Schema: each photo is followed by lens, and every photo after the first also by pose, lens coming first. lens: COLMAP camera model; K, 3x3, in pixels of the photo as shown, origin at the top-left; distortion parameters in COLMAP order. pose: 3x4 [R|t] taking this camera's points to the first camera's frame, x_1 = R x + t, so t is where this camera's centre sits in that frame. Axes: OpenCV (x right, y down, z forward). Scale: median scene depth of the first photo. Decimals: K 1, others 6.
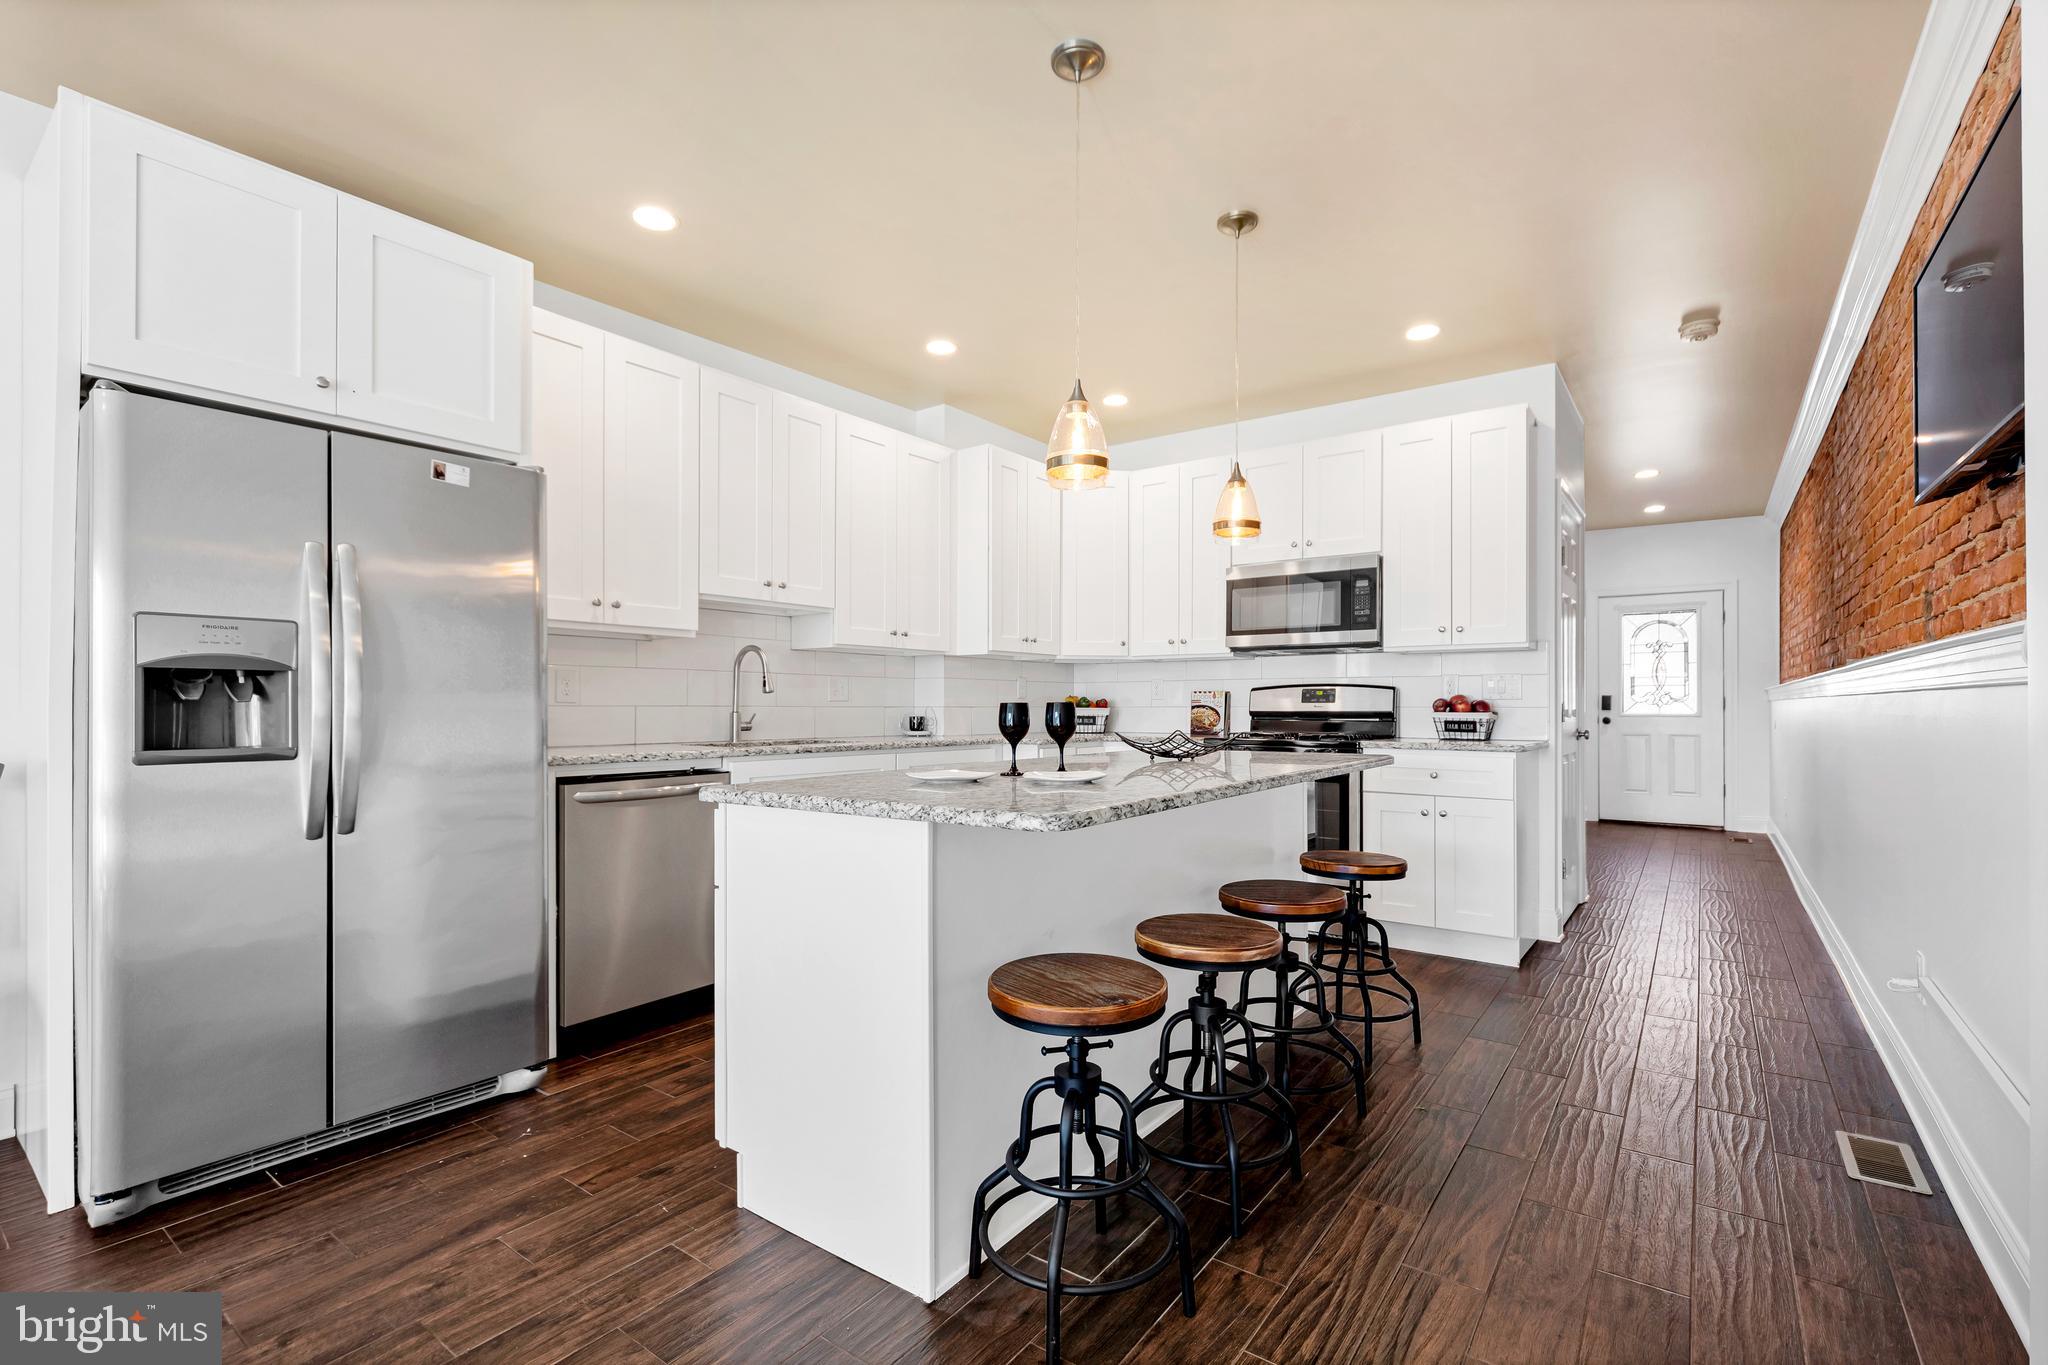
lens RADIAL K [[921.1, 0, 1031.7], [0, 921.1, 701.2], [0, 0, 1]] dist [0.002113, -0.001053]
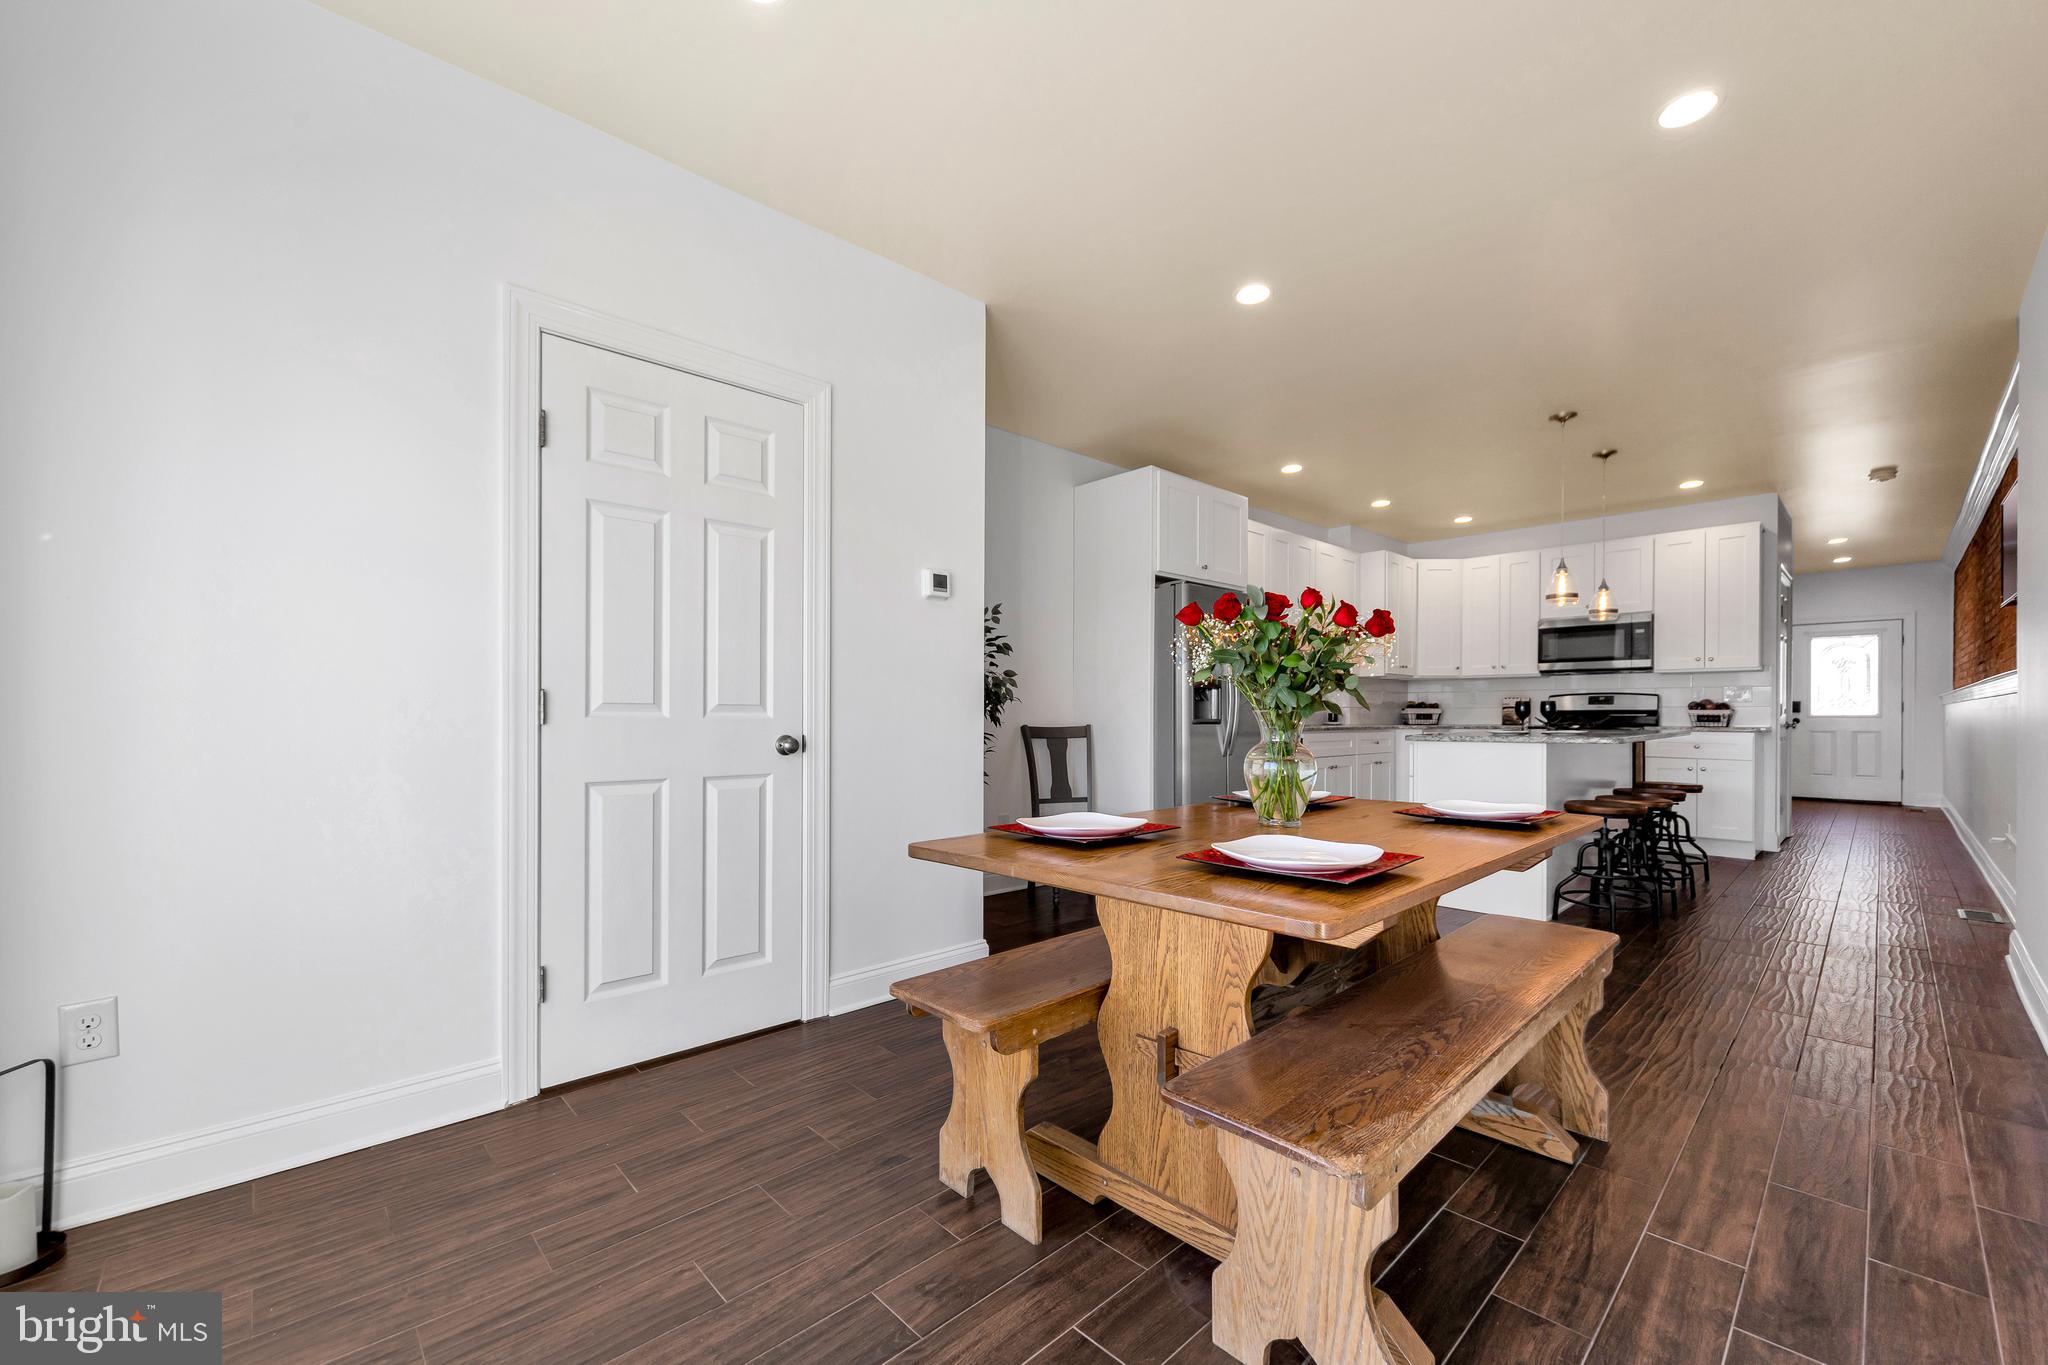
lens RADIAL K [[824.3, 0, 1016.6], [0, 824.3, 716.4], [0, 0, 1]] dist [0.000145, -0.000475]
pose [[0.983610, 0.001977, -0.180298, -0.455160], [-0.000508, 0.999966, 0.008190, 0.011941], [0.180308, -0.007964, 0.983578, -0.624782]]
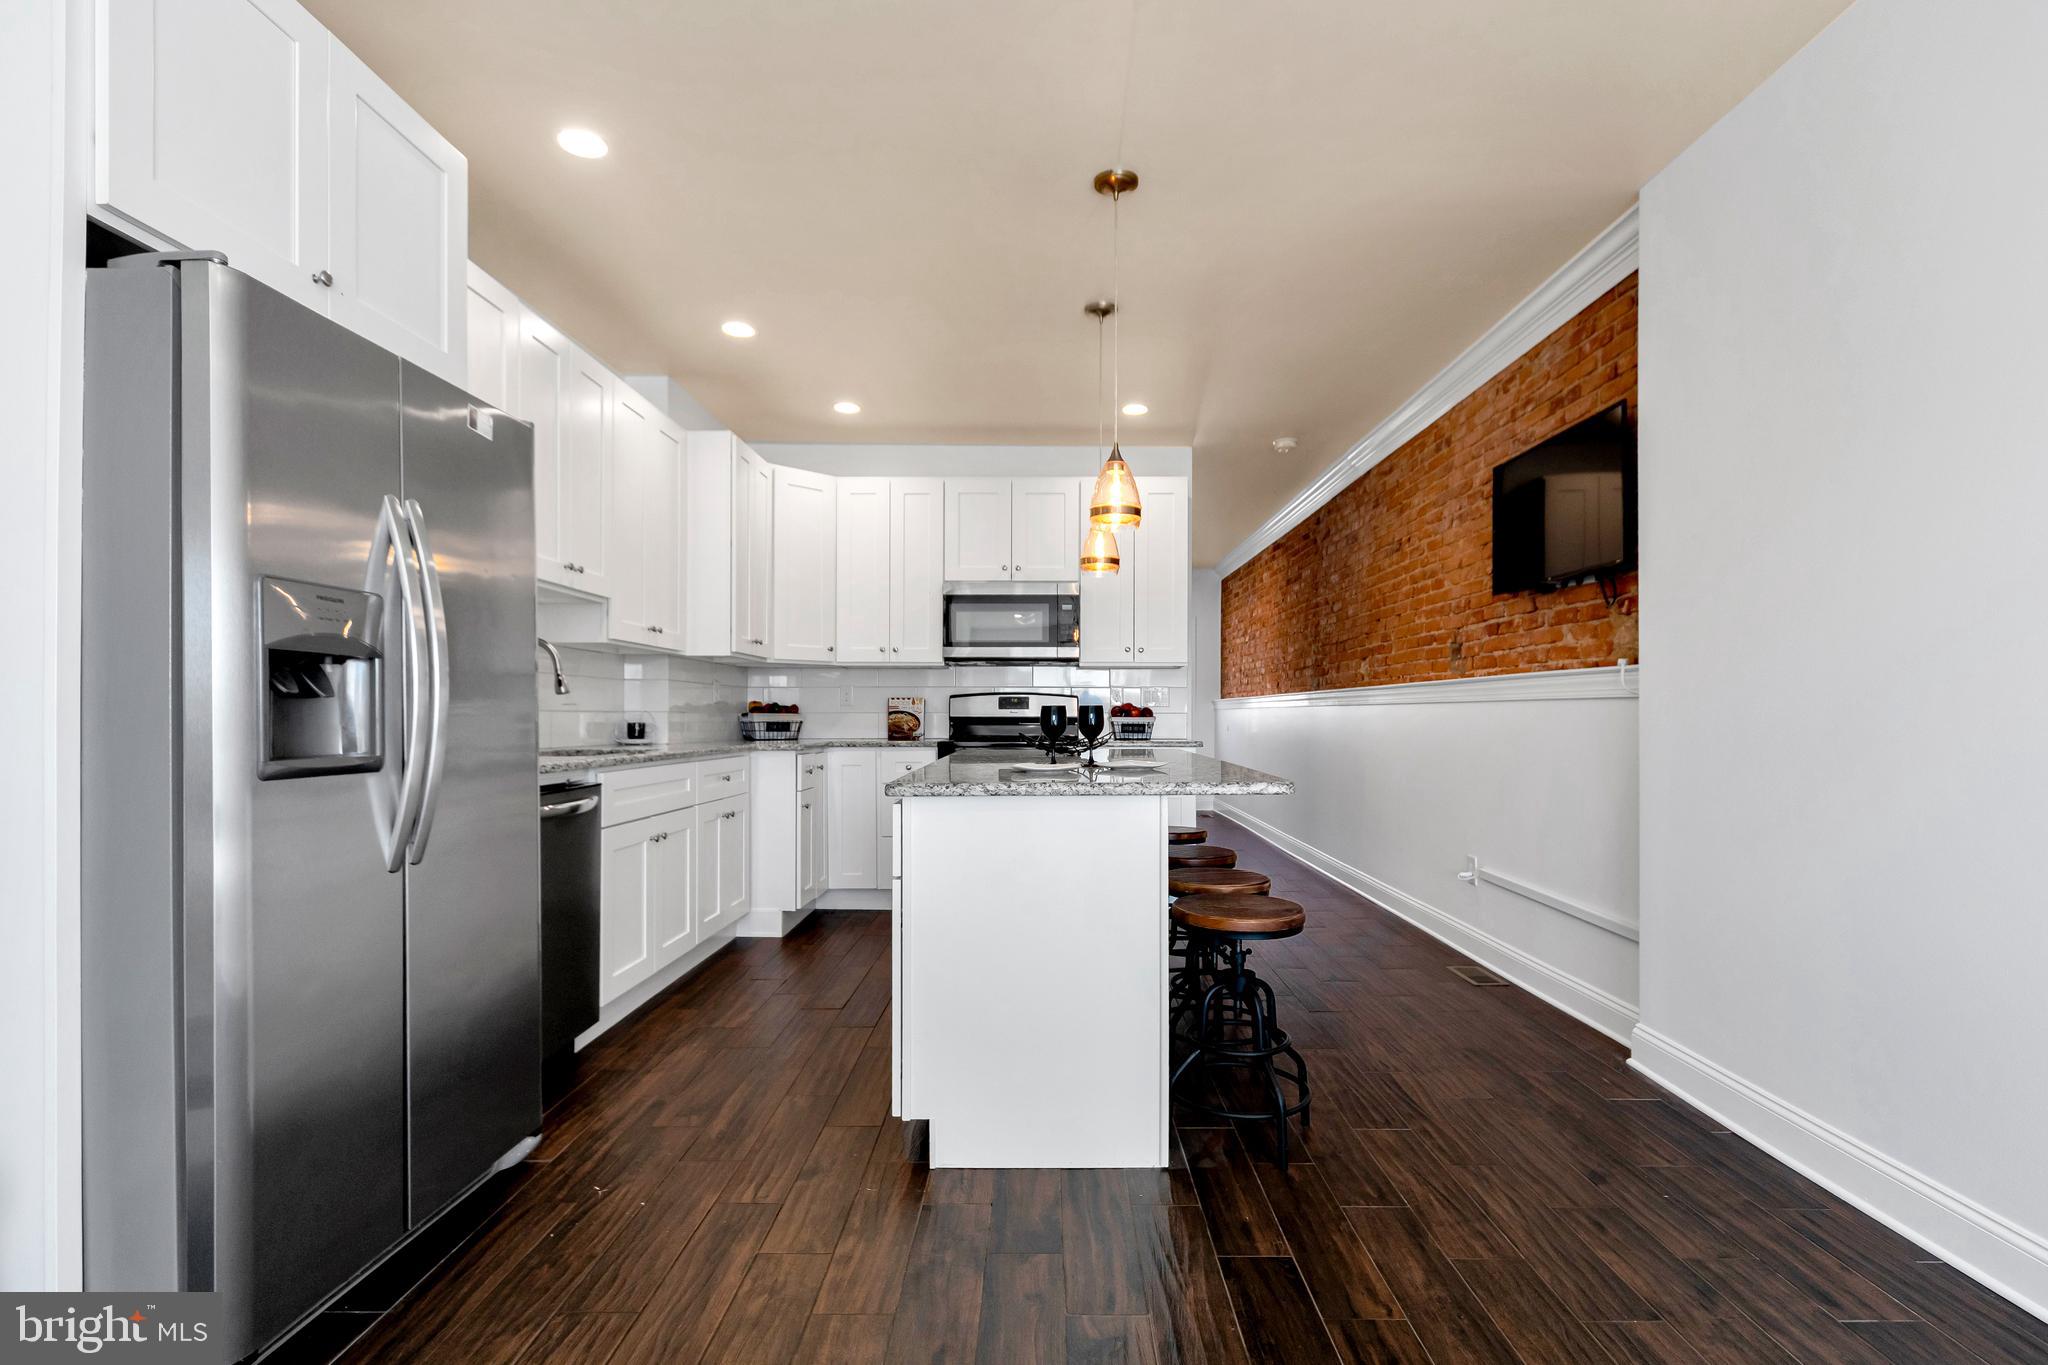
lens RADIAL K [[999.5, 0, 1042.7], [0, 999.5, 715.3], [0, 0, 1]] dist [0.006011, 0.002949]
pose [[0.806885, 0.000863, 0.590708, -0.410974], [-0.004201, 0.999982, 0.004277, 0.004319], [-0.590694, -0.005933, 0.806874, -0.011626]]
